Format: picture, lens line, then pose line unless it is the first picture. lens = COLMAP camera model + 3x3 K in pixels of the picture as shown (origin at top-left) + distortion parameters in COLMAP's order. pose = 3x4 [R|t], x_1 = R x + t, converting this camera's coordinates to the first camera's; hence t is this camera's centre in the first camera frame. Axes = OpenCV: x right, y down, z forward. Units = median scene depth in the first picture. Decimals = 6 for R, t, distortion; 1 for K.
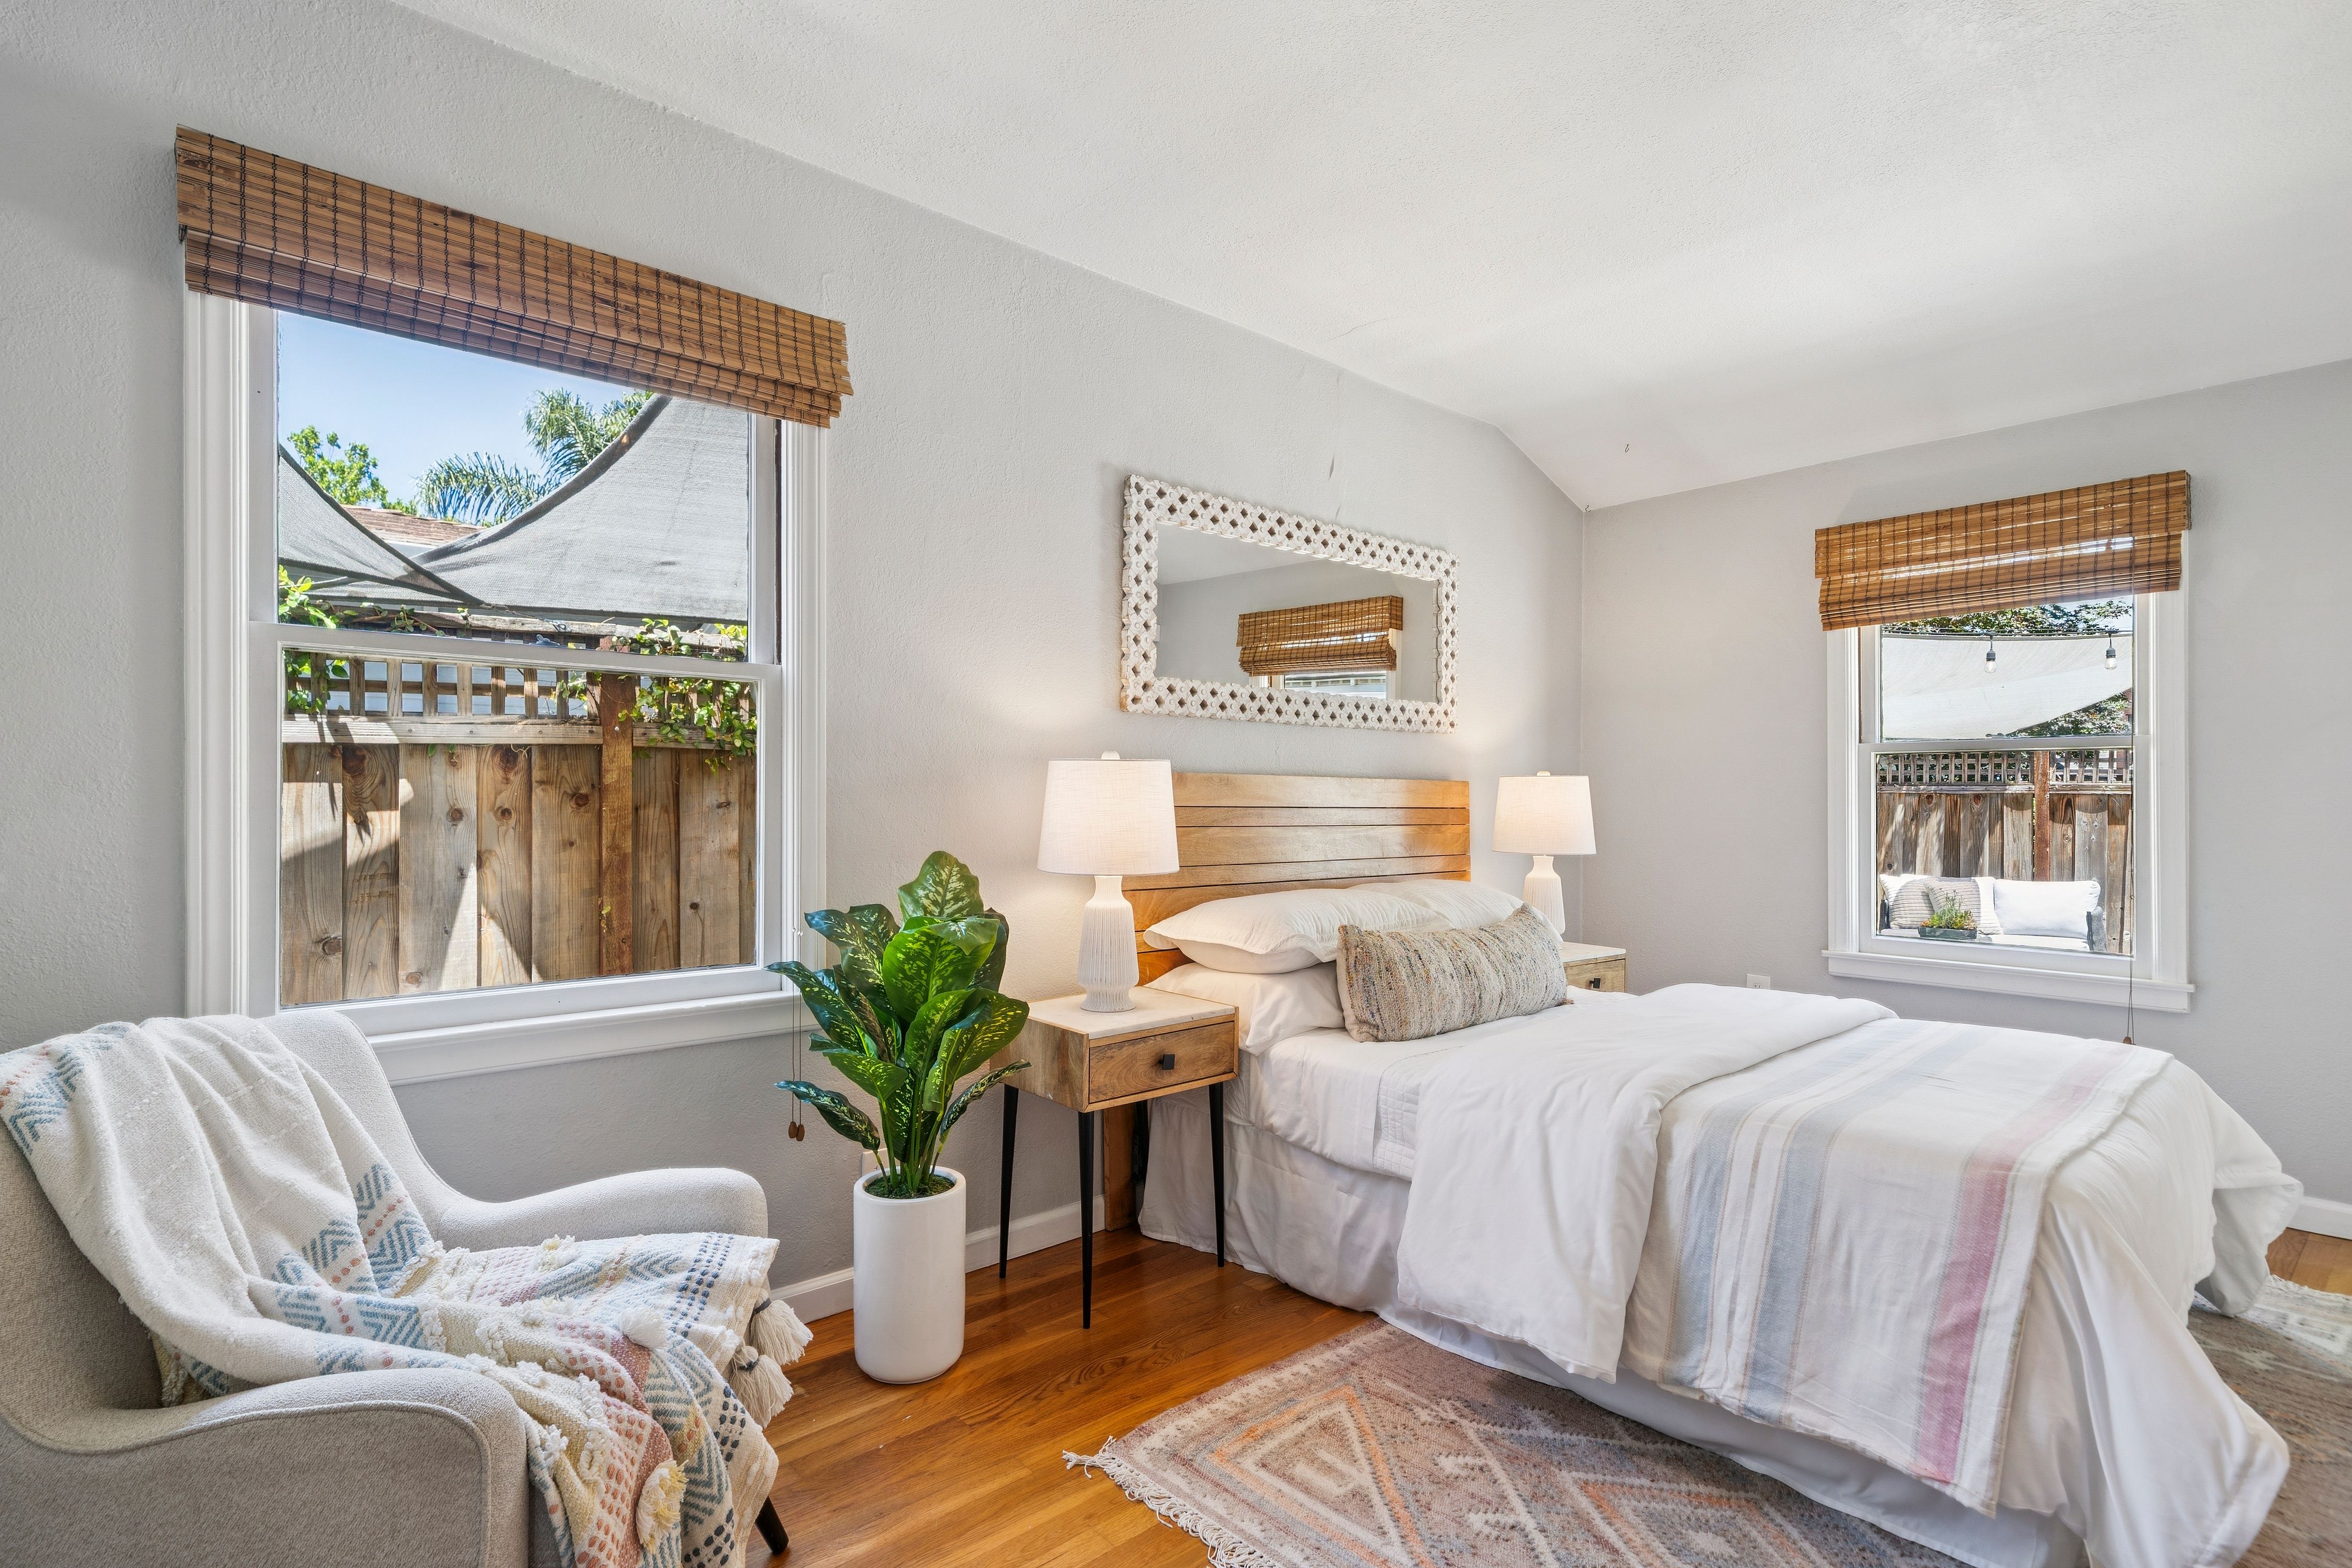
lens RADIAL K [[1179.3, 0, 1176.0], [0, 1179.3, 784.0], [0, 0, 1]] dist [-0.002728, 0.000981]
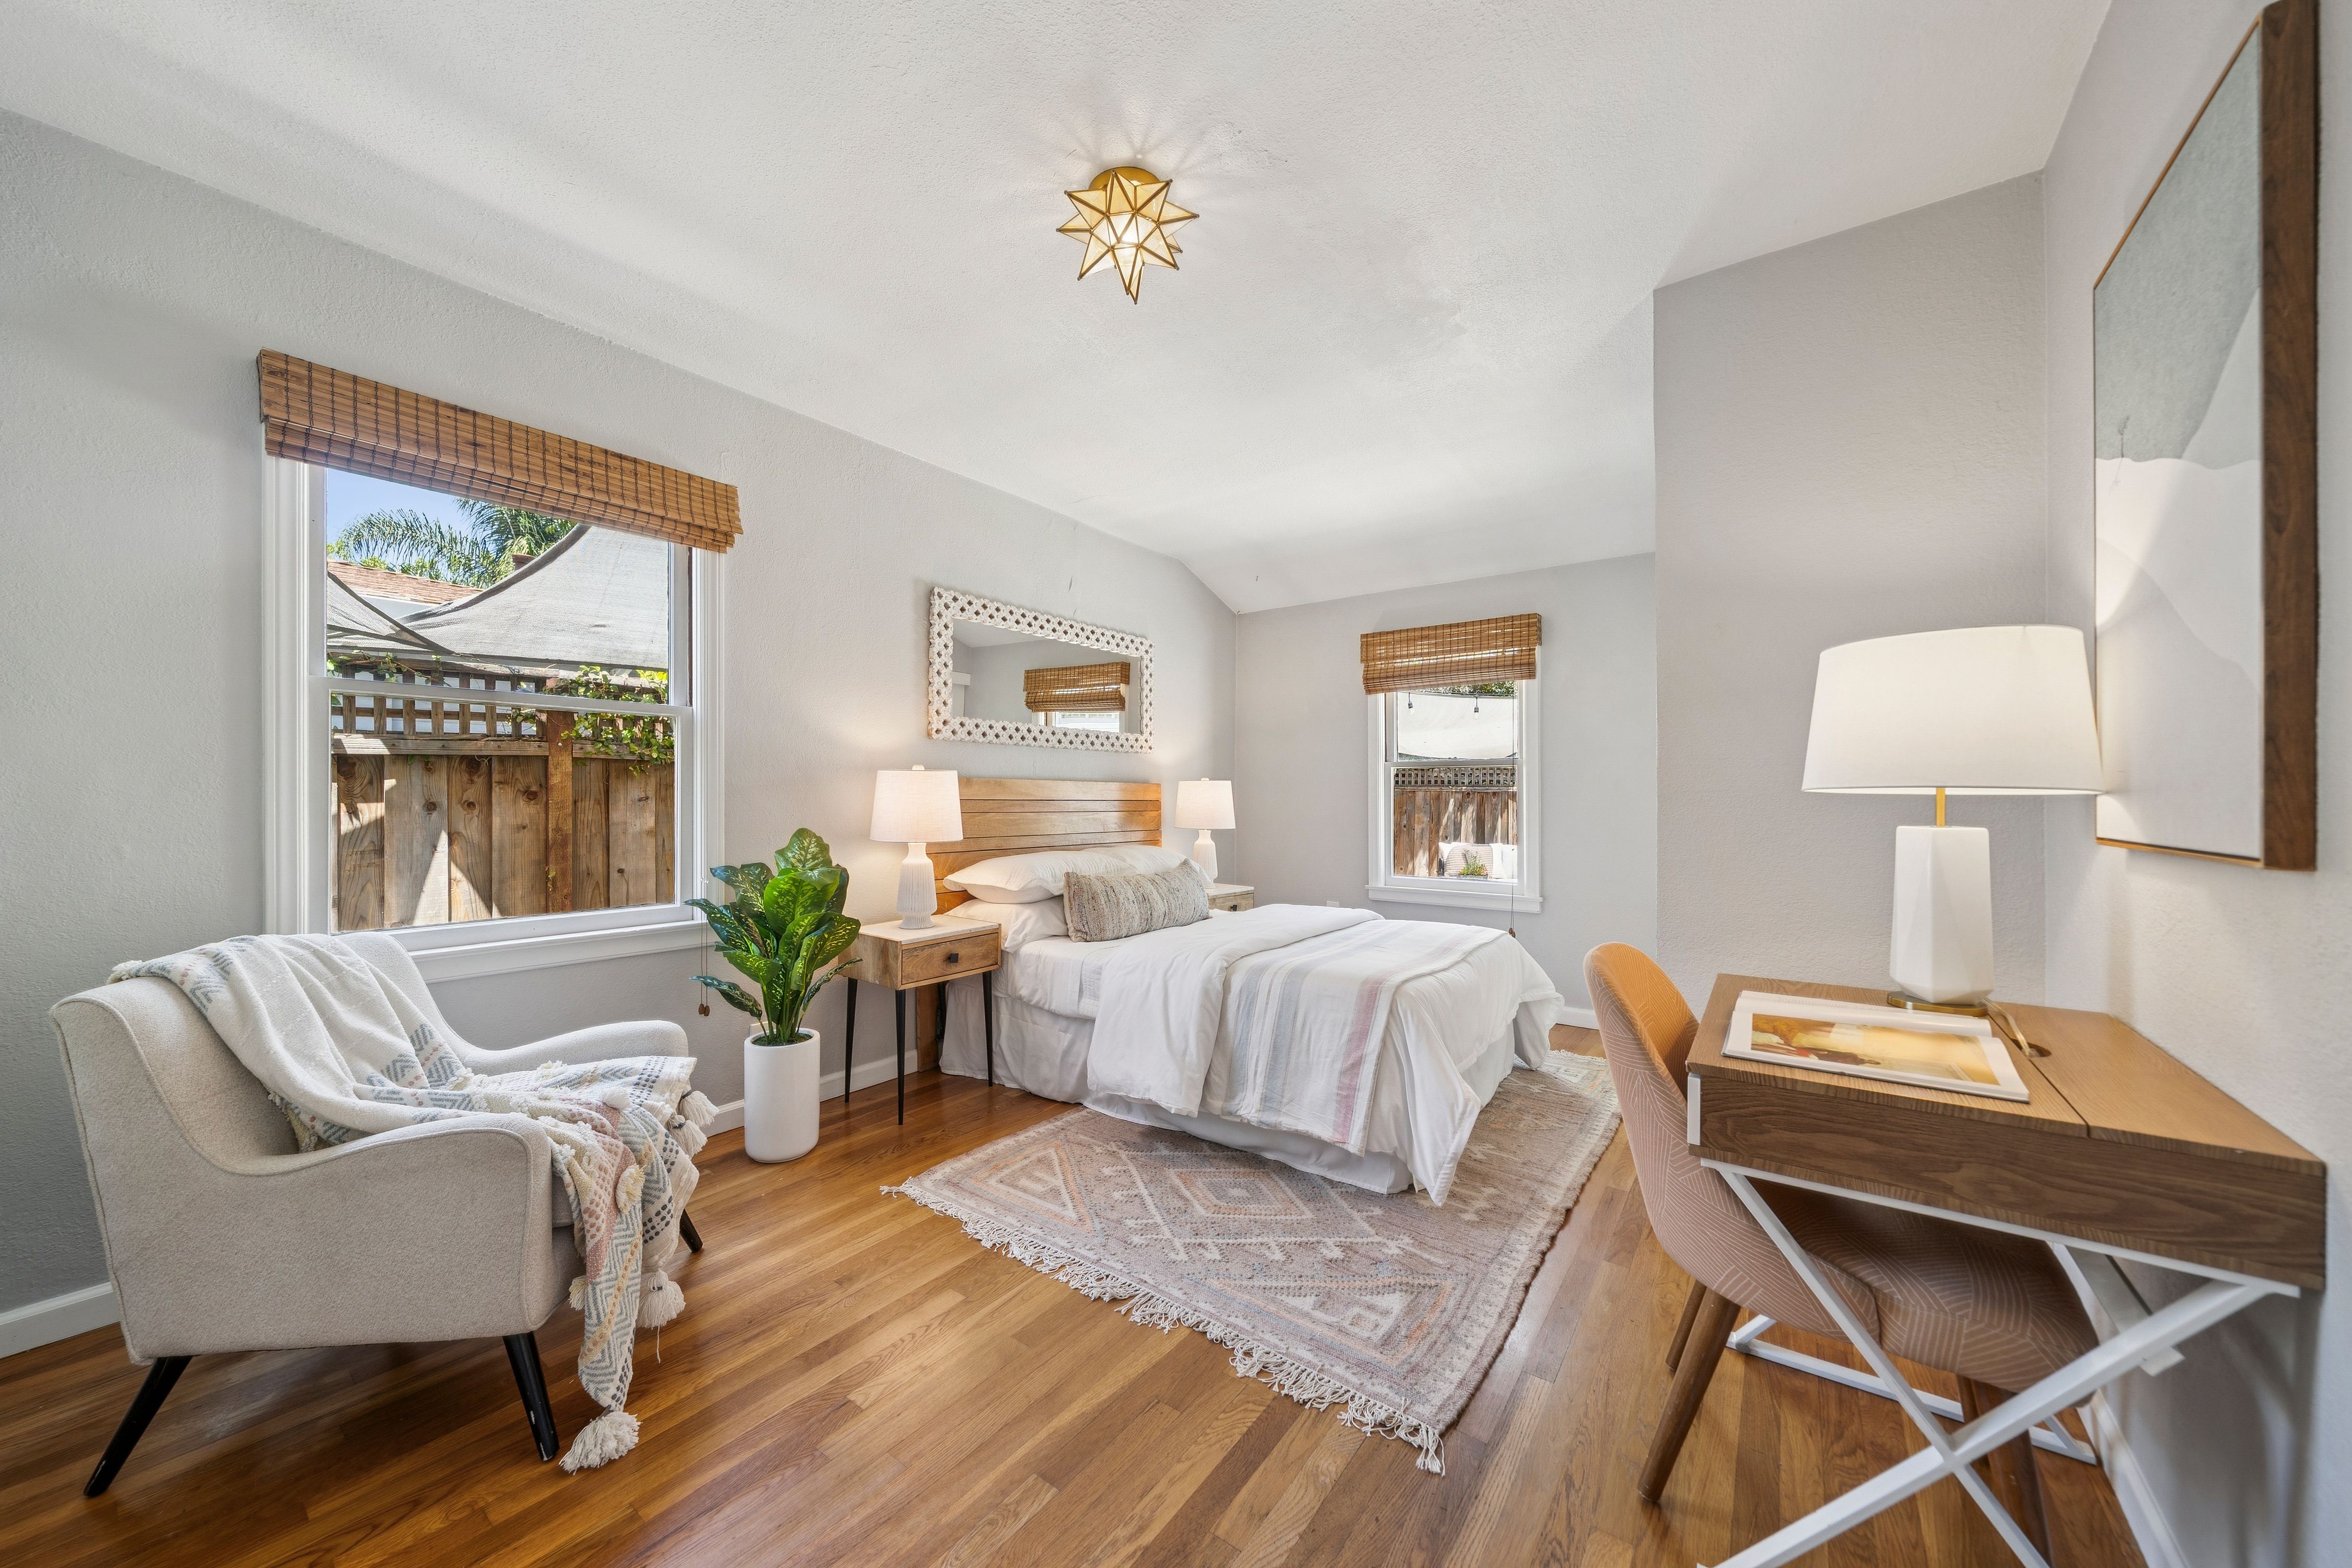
lens RADIAL K [[849.3, 0, 1166.5], [0, 849.3, 790.8], [0, 0, 1]] dist [-0.005154, -0.000465]
pose [[0.980558, 0.000929, 0.196229, 0.057630], [-0.002434, 0.999969, 0.007432, -0.002312], [-0.196216, -0.007766, 0.980530, -0.219891]]
